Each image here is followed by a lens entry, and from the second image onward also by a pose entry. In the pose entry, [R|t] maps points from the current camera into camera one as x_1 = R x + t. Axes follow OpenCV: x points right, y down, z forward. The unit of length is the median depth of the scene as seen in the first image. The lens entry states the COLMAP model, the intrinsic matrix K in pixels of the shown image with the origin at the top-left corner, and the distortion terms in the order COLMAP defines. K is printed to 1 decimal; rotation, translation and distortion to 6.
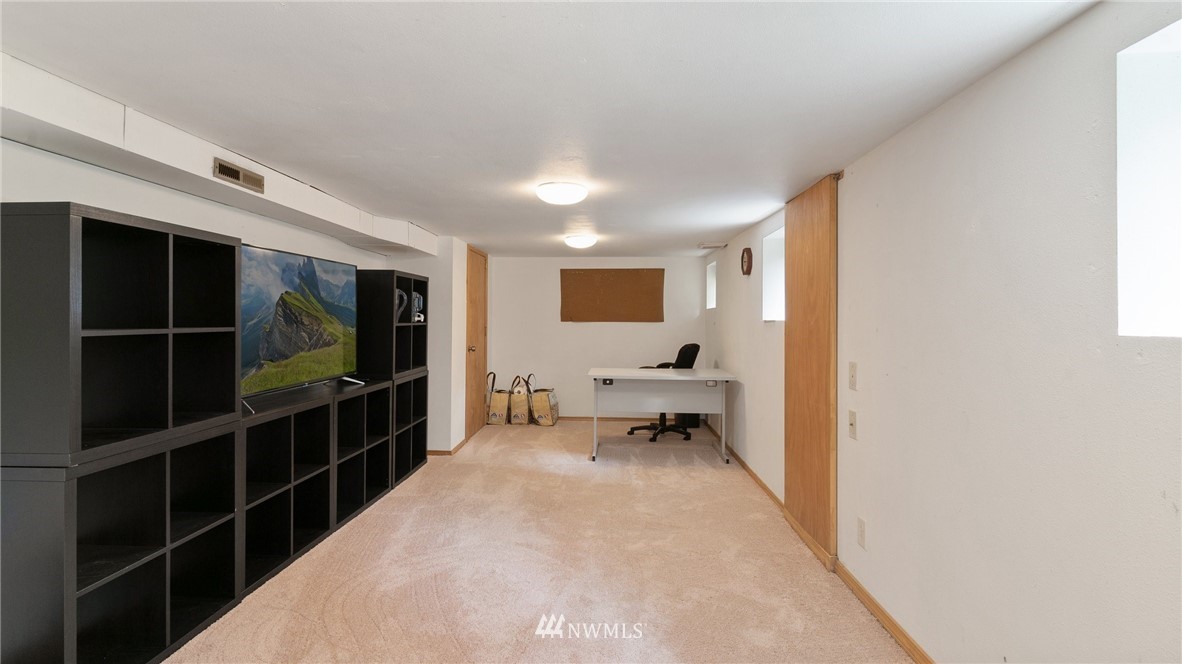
lens RADIAL K [[567.8, 0, 583.1], [0, 567.8, 330.3], [0, 0, 1]] dist [0.001905, -0.000501]
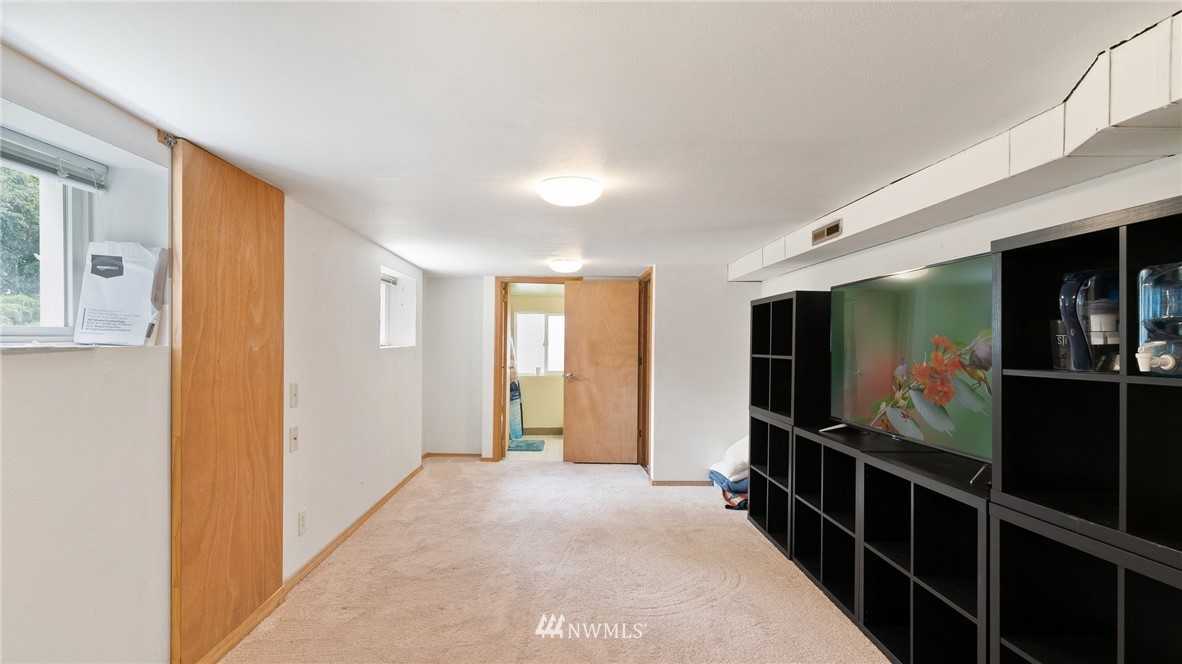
lens RADIAL K [[567.8, 0, 583.1], [0, 567.8, 330.3], [0, 0, 1]] dist [0.001905, -0.000501]
pose [[-0.996663, -0.013738, -0.080468, -0.002729], [-0.012580, 0.999810, -0.014876, -0.037045], [0.080657, -0.013814, -0.996646, 2.114867]]
